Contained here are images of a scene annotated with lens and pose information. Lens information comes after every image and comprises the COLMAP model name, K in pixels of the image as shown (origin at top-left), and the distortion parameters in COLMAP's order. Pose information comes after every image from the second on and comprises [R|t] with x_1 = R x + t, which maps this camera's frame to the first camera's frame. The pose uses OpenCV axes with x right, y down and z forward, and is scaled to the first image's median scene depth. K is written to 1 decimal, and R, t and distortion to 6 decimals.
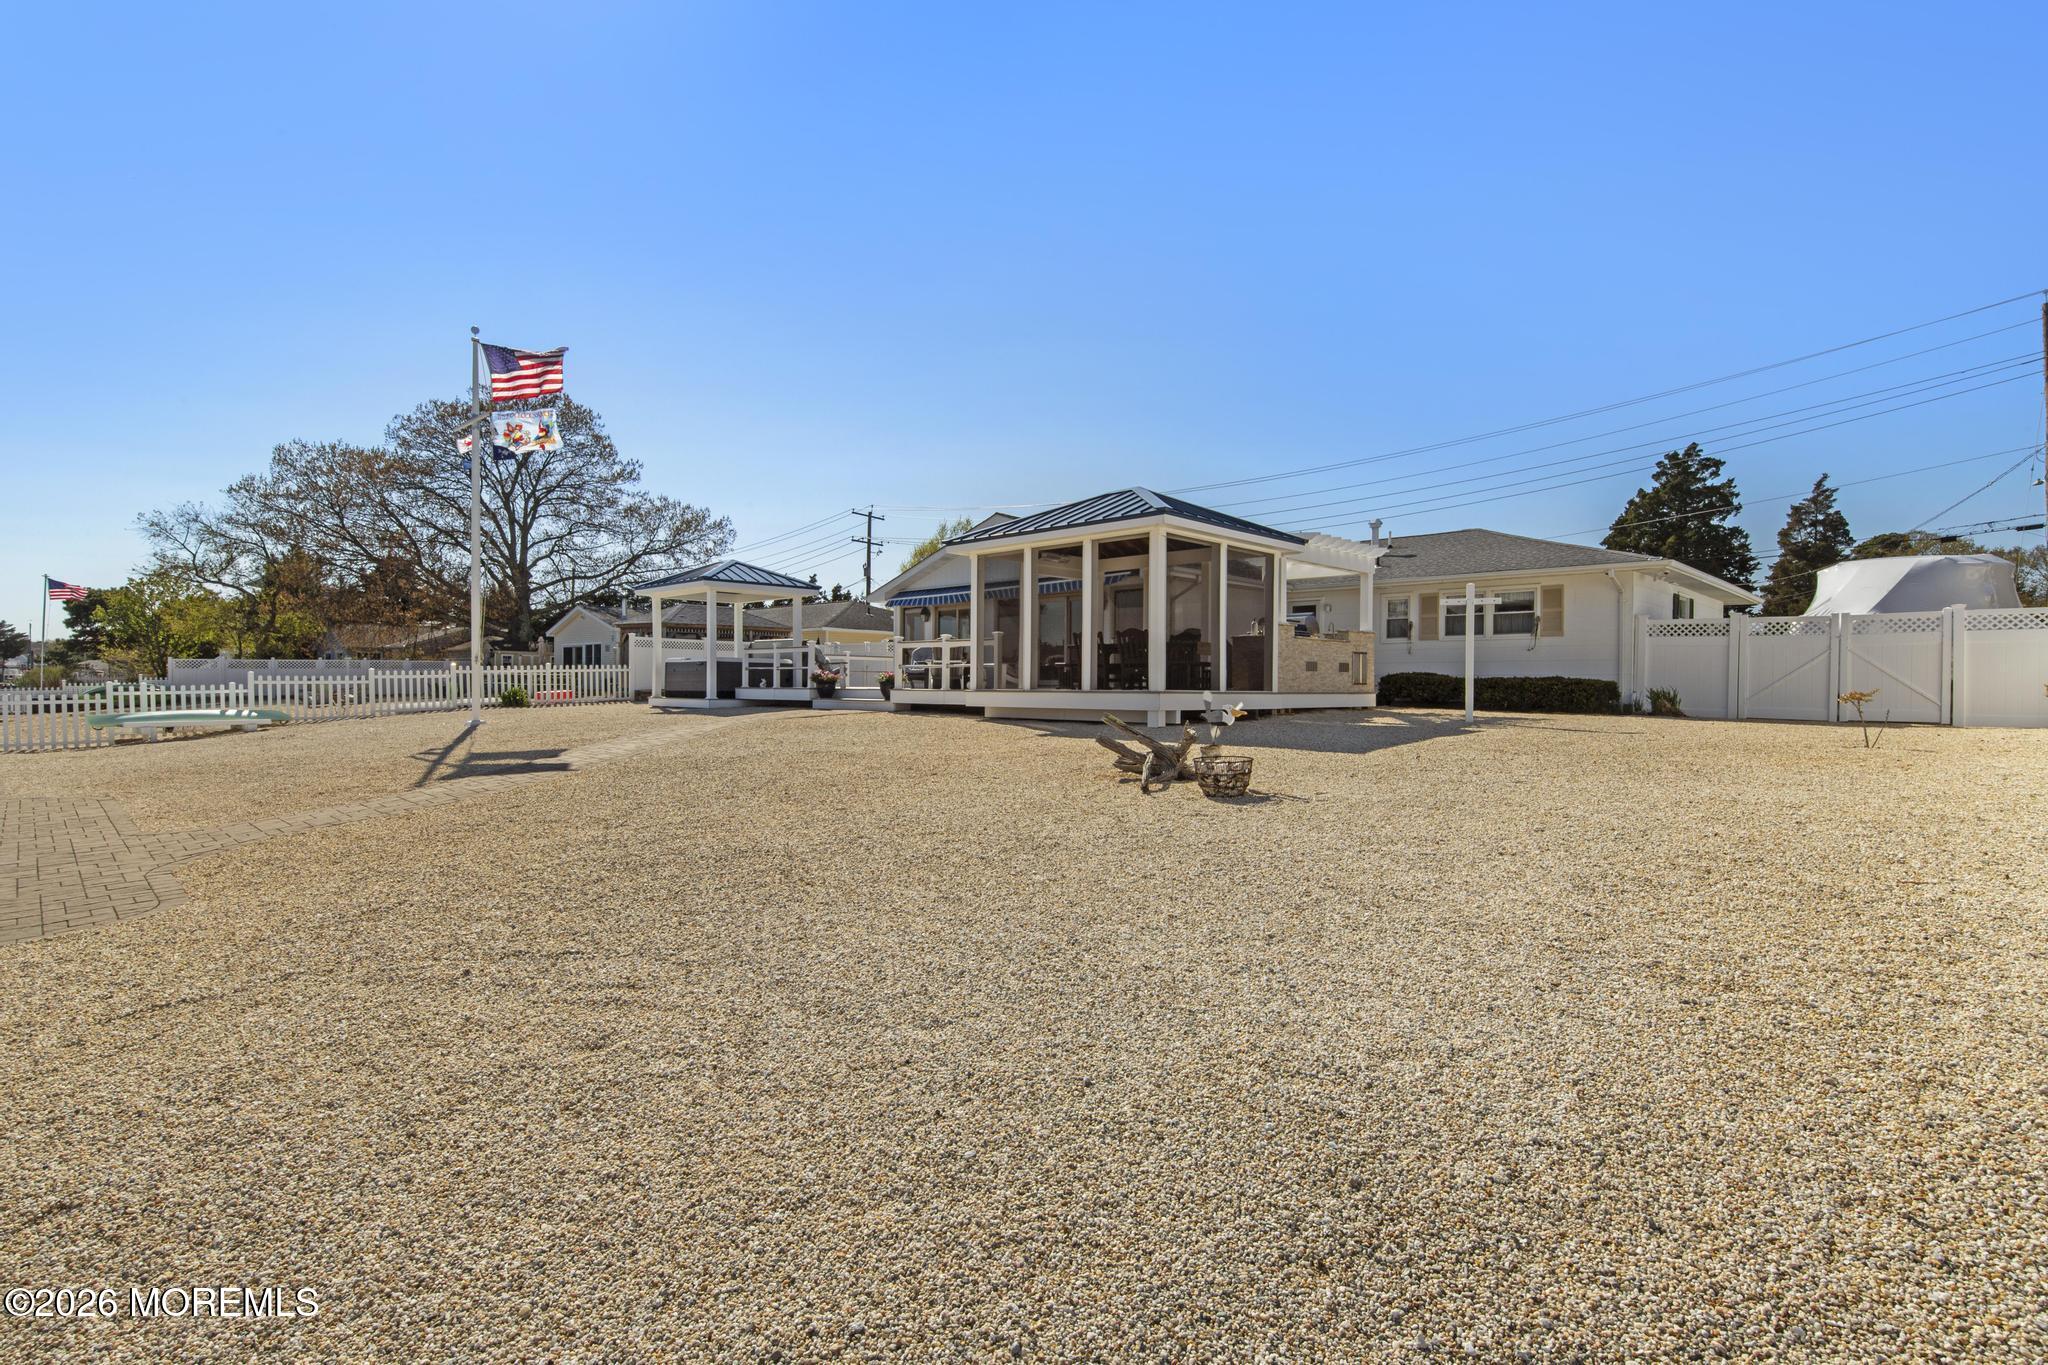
lens RADIAL K [[993.2, 0, 1025.6], [0, 993.2, 668.7], [0, 0, 1]] dist [0.002199, 0.000336]
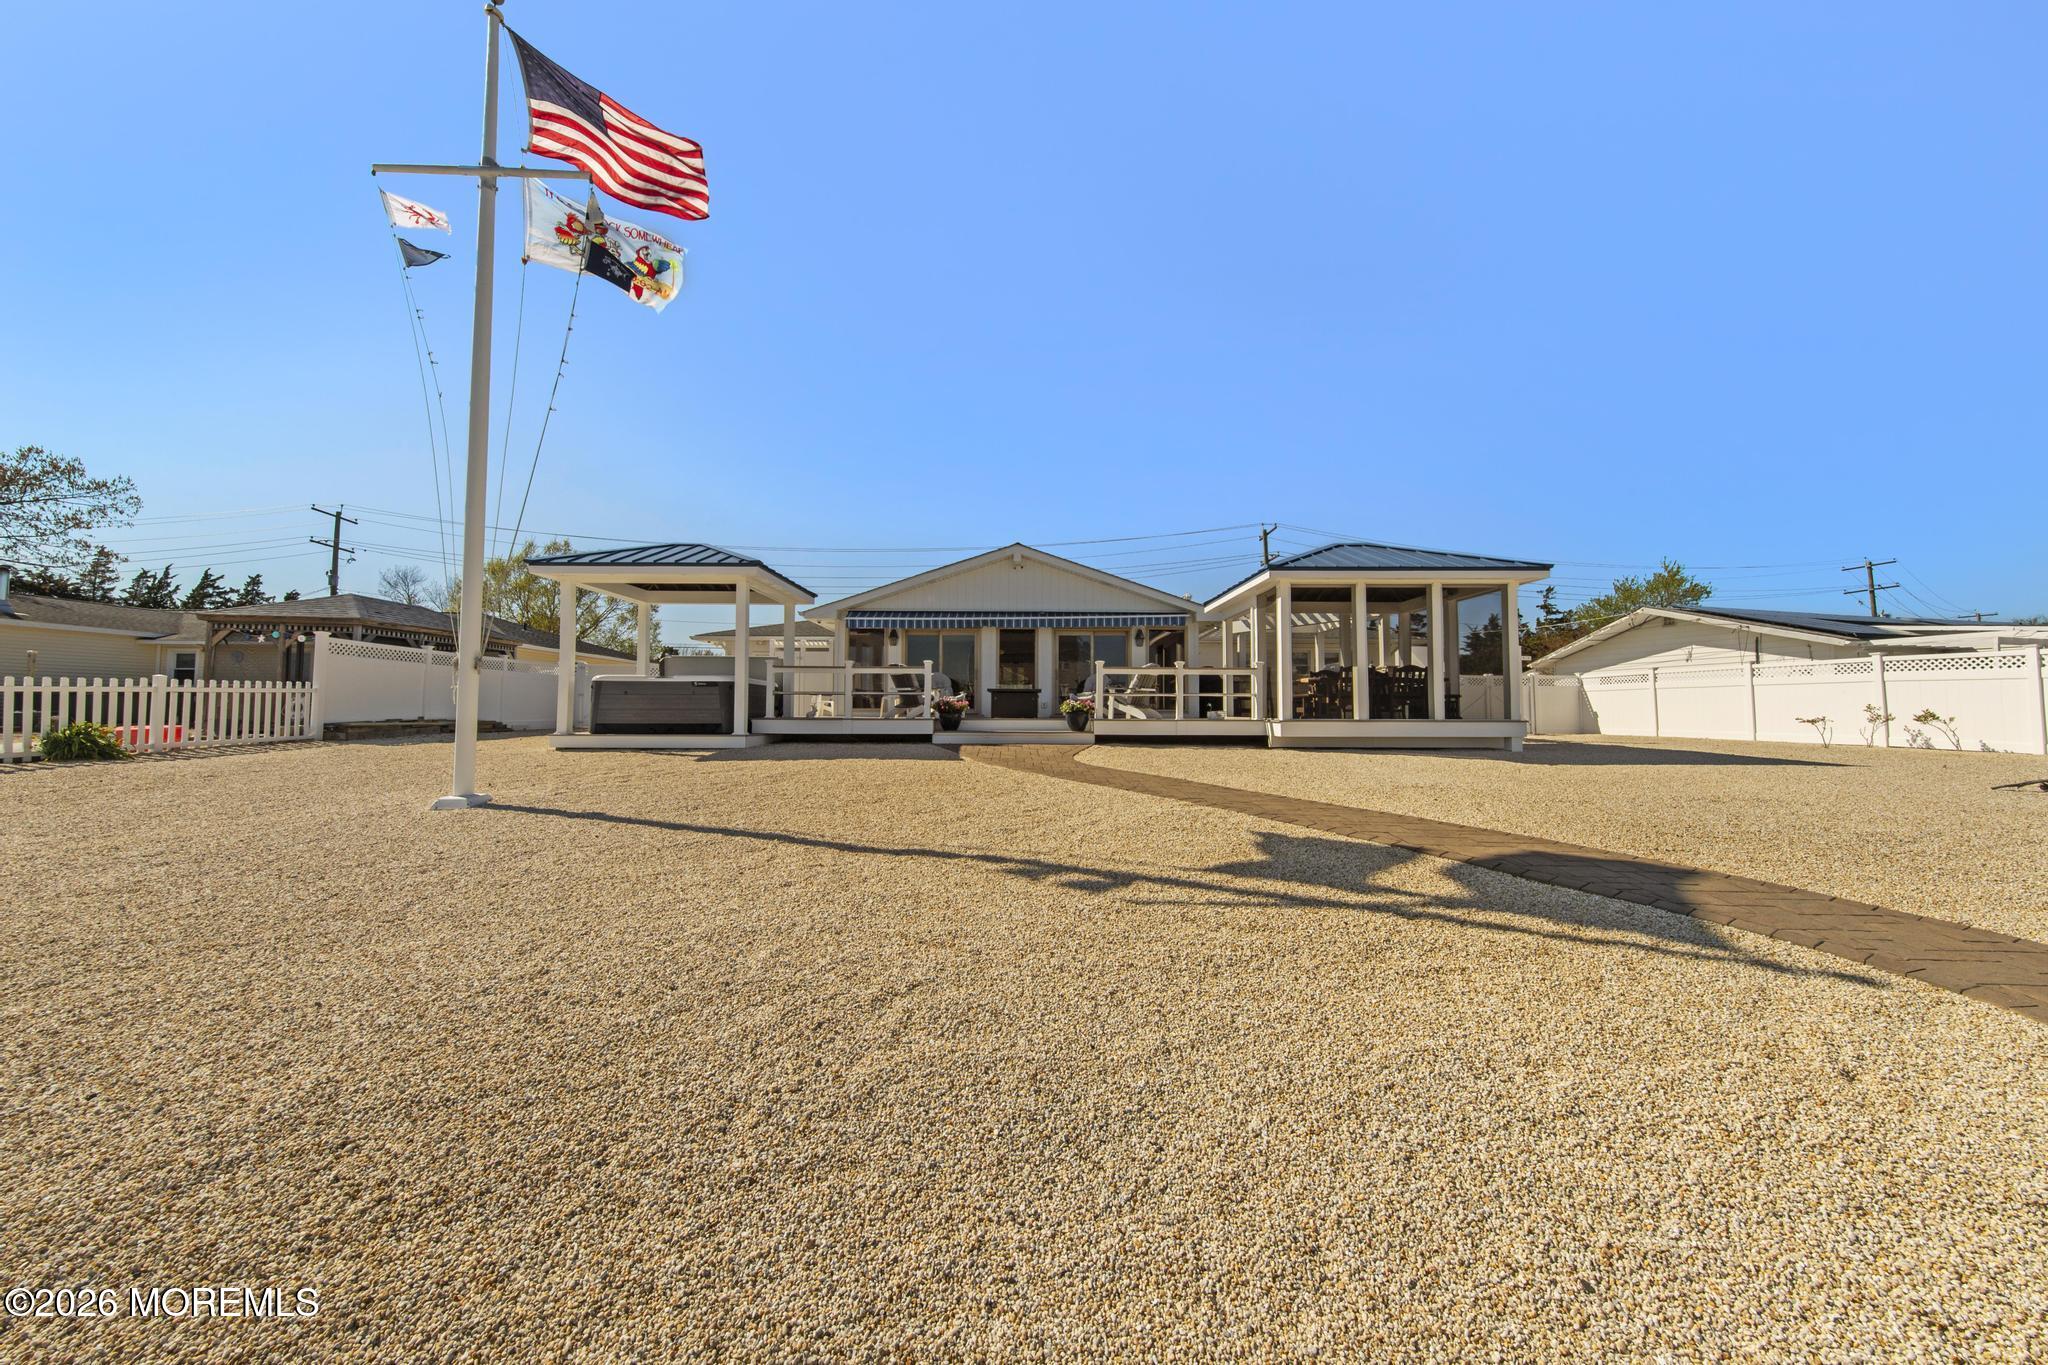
lens RADIAL K [[677.6, 0, 1024.0], [0, 677.6, 682.5], [0, 0, 1]] dist [0.001525, 0.000123]
pose [[0.701735, 0.028005, 0.711887, -0.466413], [-0.011838, 0.999548, -0.027652, 0.003443], [-0.712339, 0.010978, 0.701749, 0.467021]]
